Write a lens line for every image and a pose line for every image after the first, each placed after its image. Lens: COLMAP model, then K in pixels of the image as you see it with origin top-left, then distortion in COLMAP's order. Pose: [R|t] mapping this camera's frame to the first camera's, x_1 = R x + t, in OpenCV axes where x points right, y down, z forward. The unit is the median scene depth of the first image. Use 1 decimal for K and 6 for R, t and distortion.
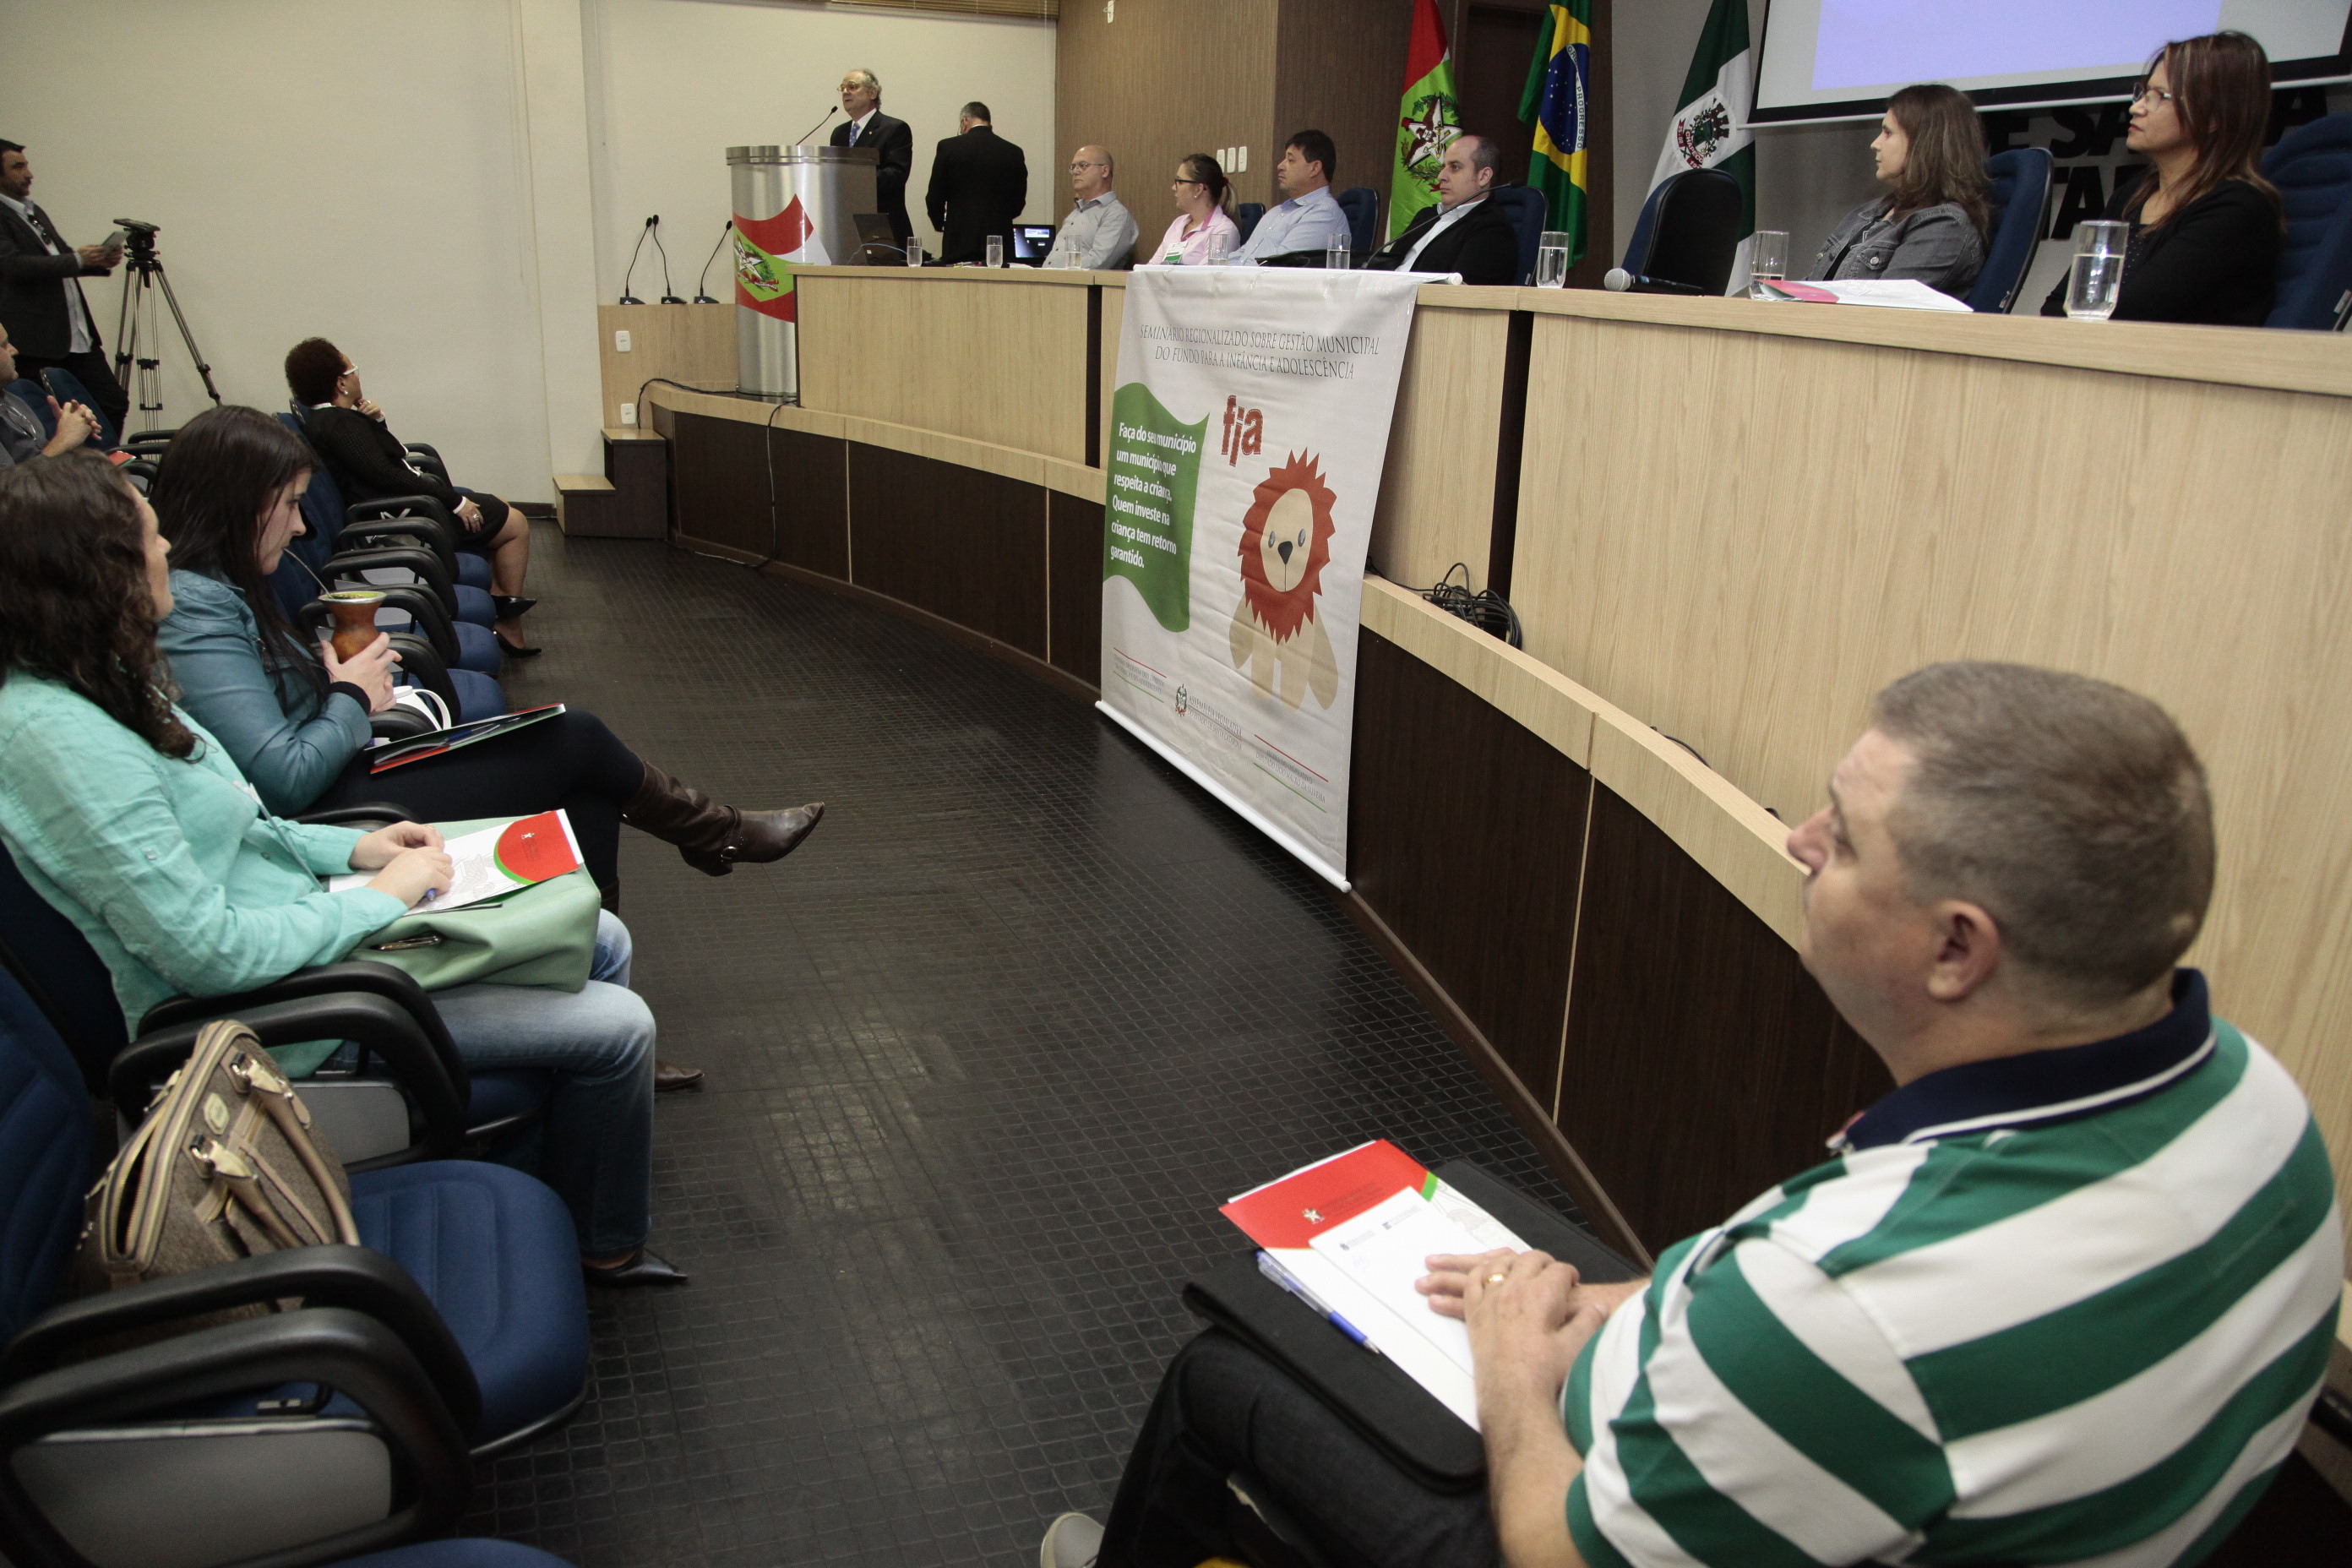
lens RADIAL K [[1641.7, 0, 1174.6], [0, 1641.7, 775.1], [0, 0, 1]] dist [-0.116596, 0.079231]
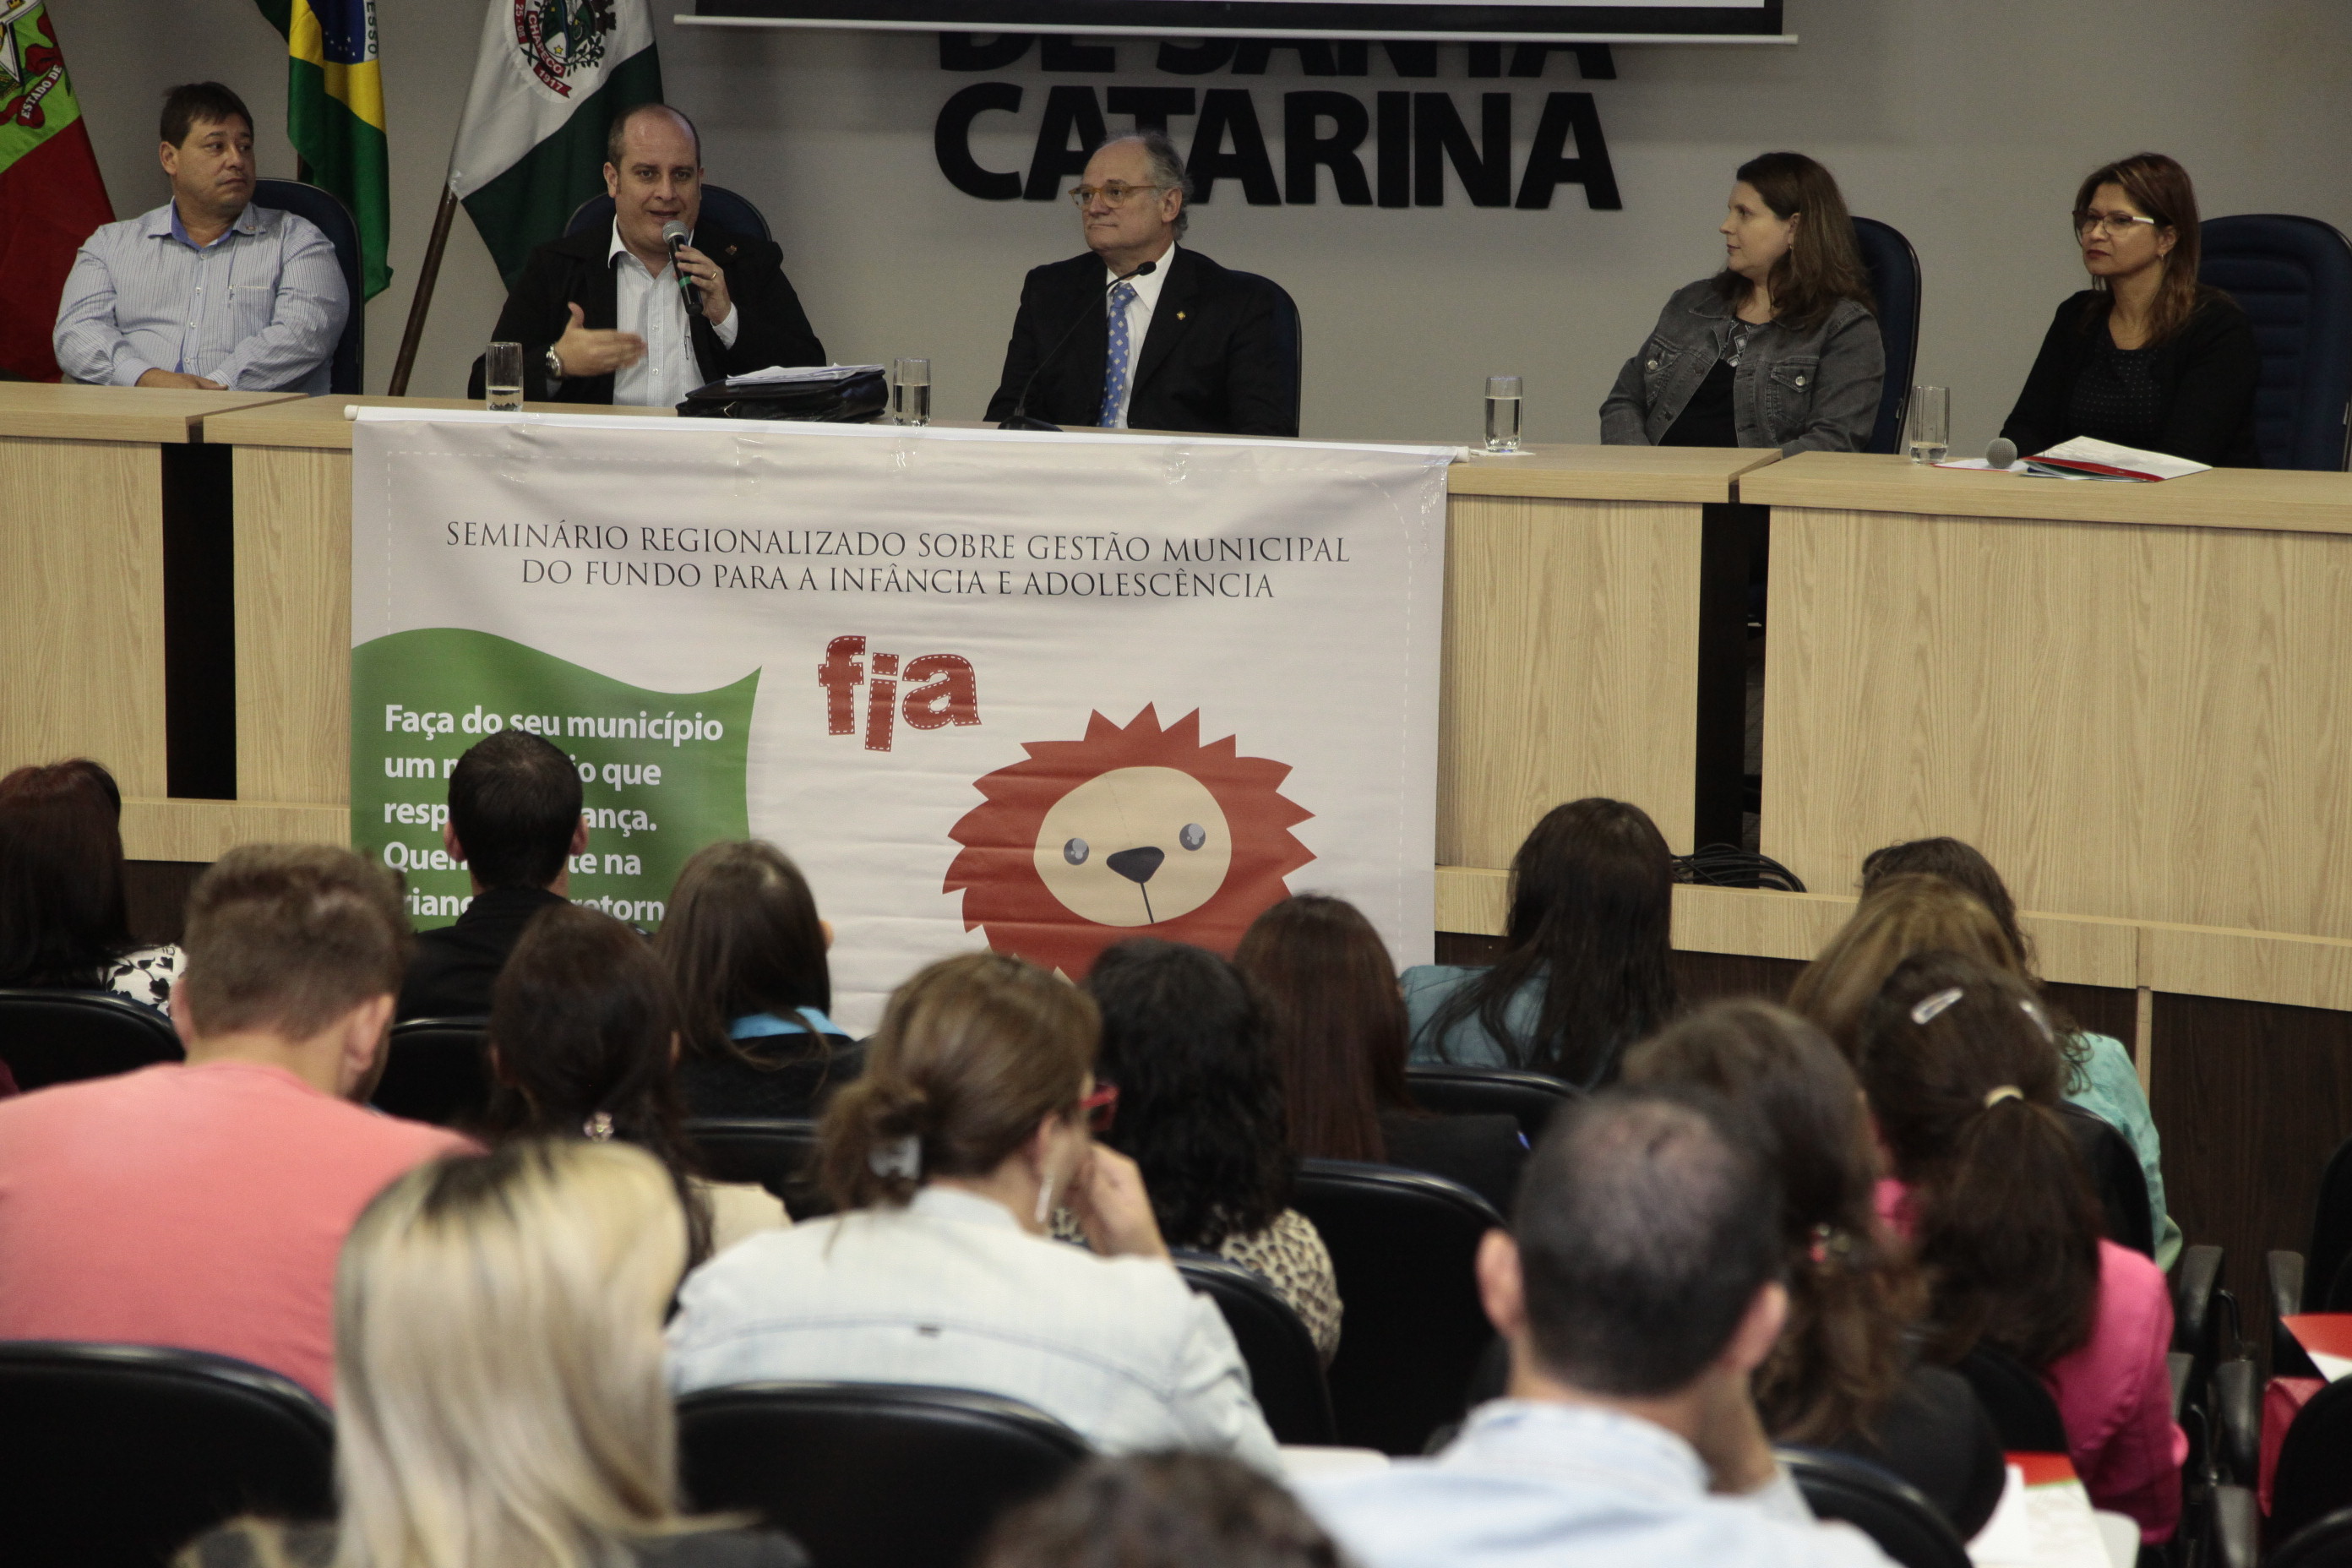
lens RADIAL K [[5889.3, 0, 1167.0], [0, 5889.3, 806.4], [0, 0, 1]] dist [0.498090, 0.428670]
pose [[0.585211, -0.137000, 0.799224, -1.417699], [0.243239, 0.969894, -0.011850, -0.100760], [-0.773539, 0.201338, 0.600916, -0.335123]]
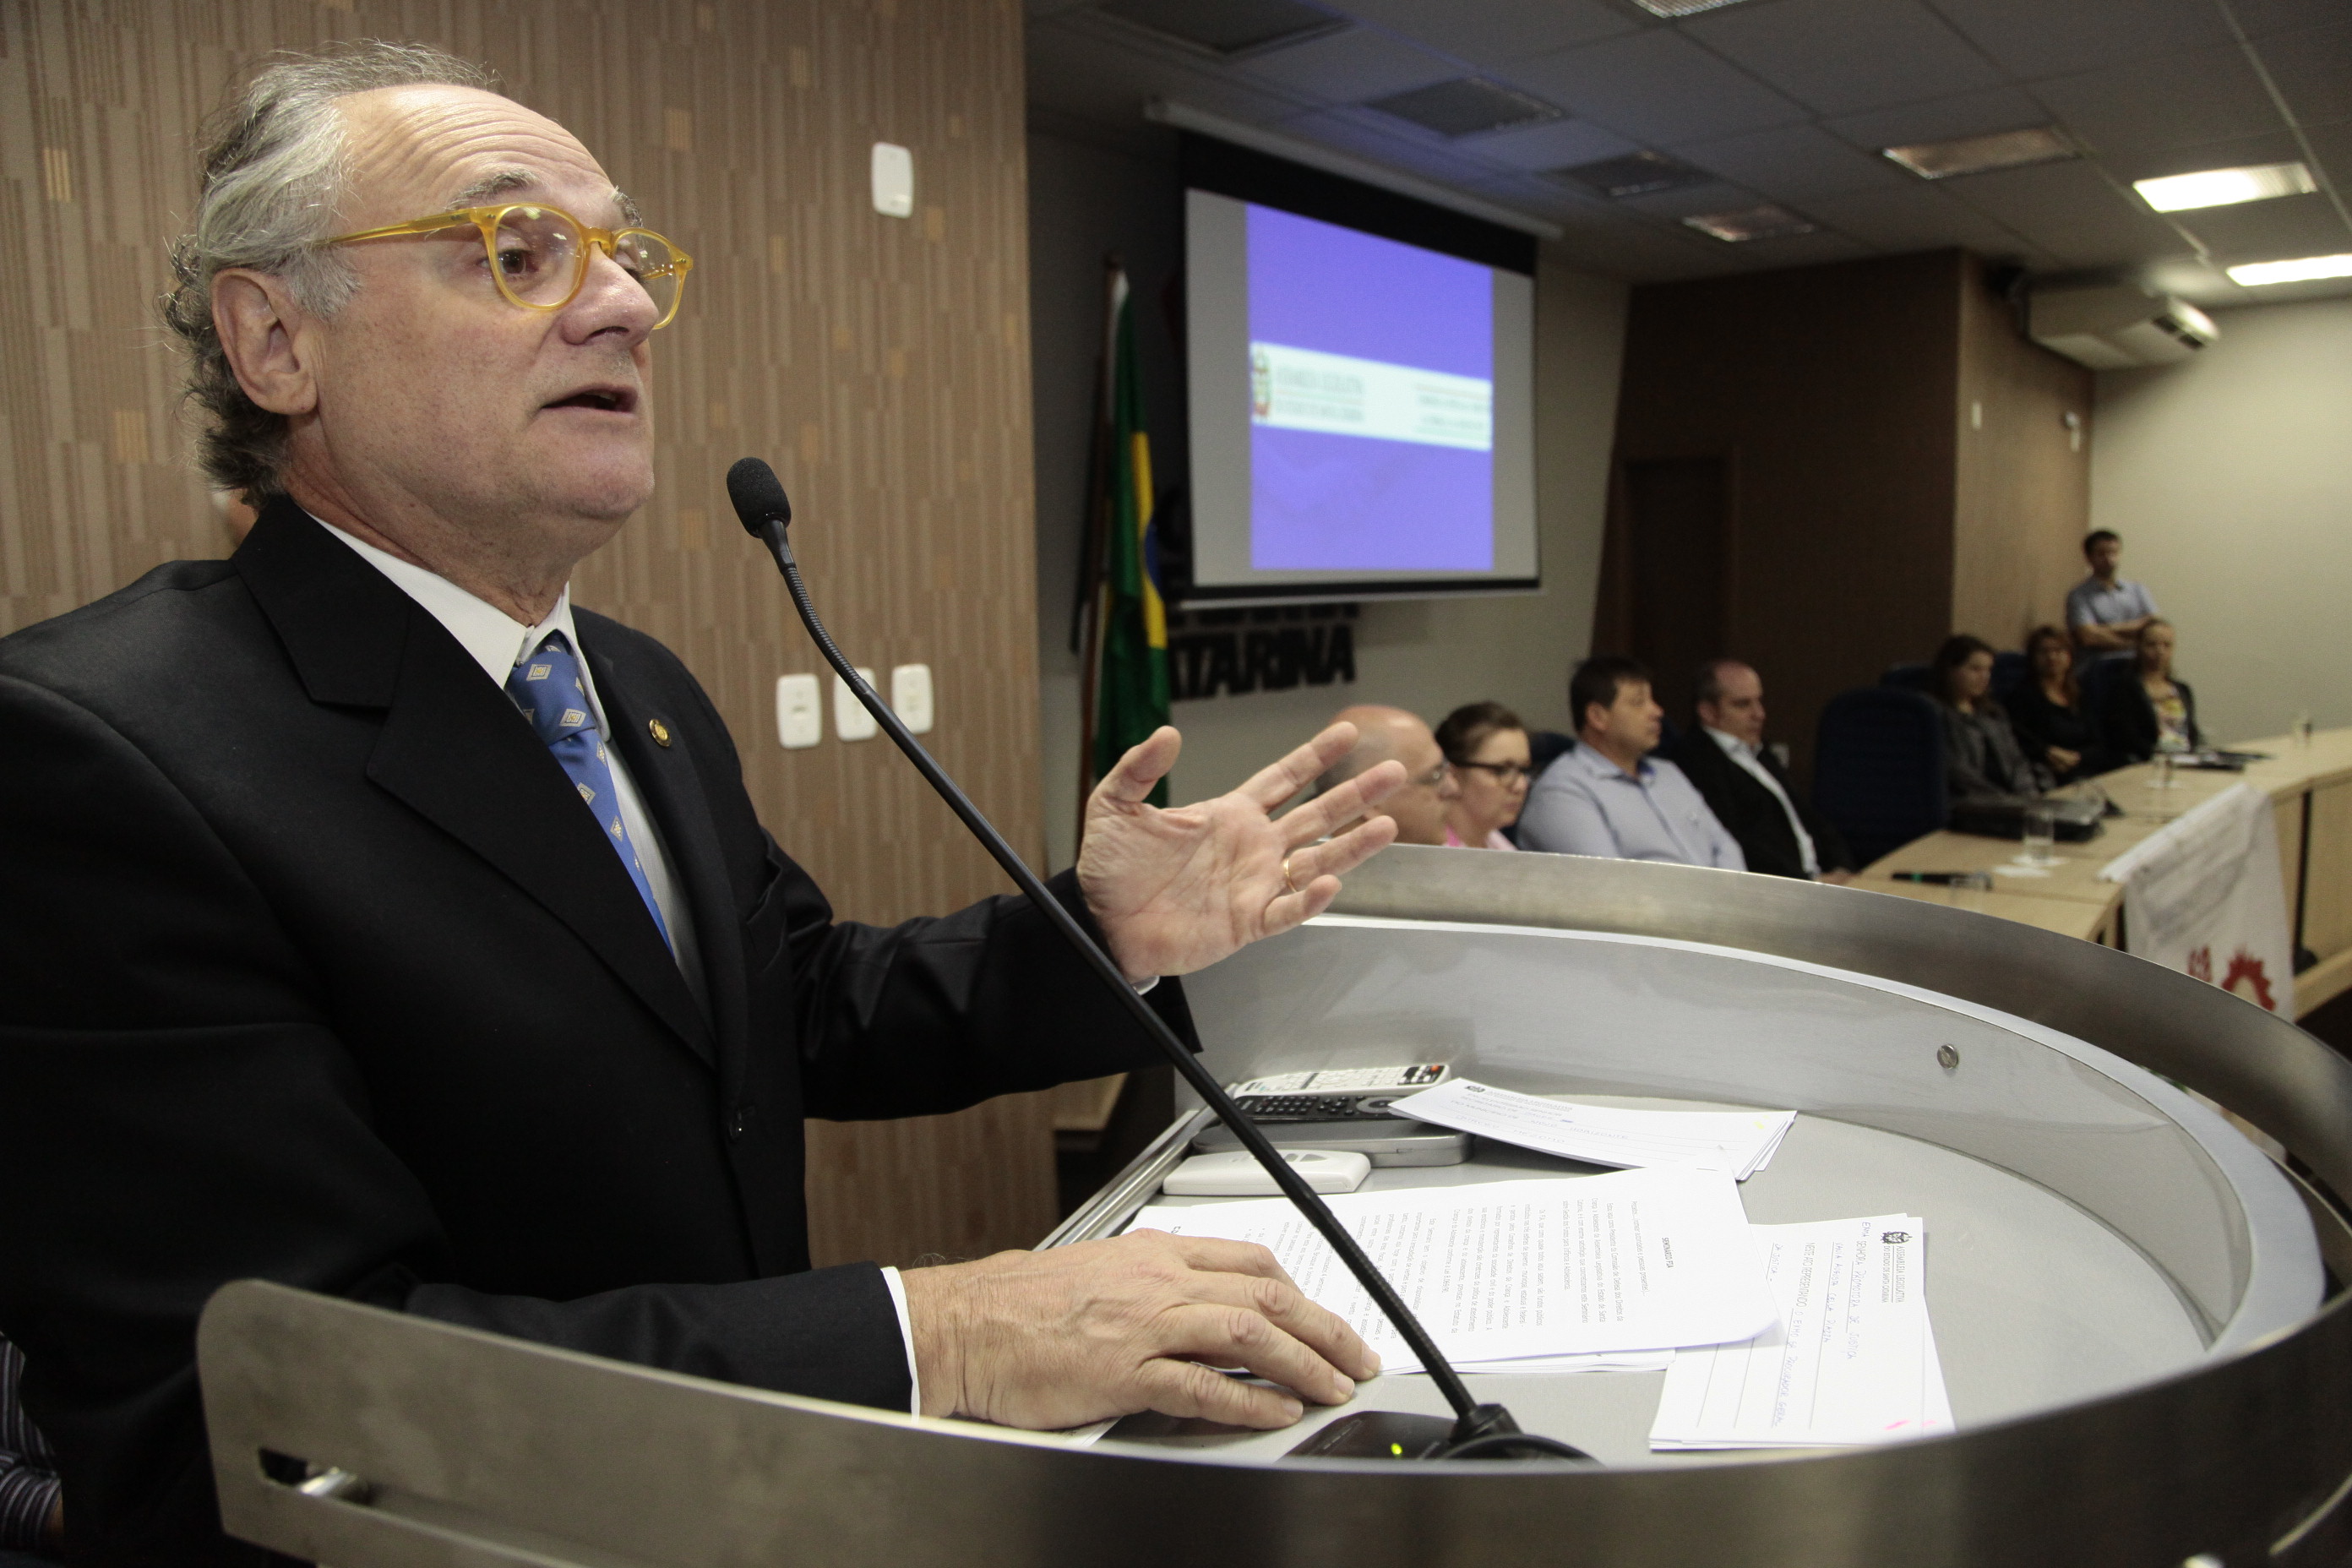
lens RADIAL K [[1594.9, 0, 1176.0], [0, 1594.9, 784.0], [0, 0, 1]] dist [-0.107314, 0.068533]
pose [[-0.414408, -0.137468, 0.899649, -0.457031], [0.278749, 0.921845, 0.269260, -0.642850], [-0.866352, 0.362360, -0.343701, 1.561362]]
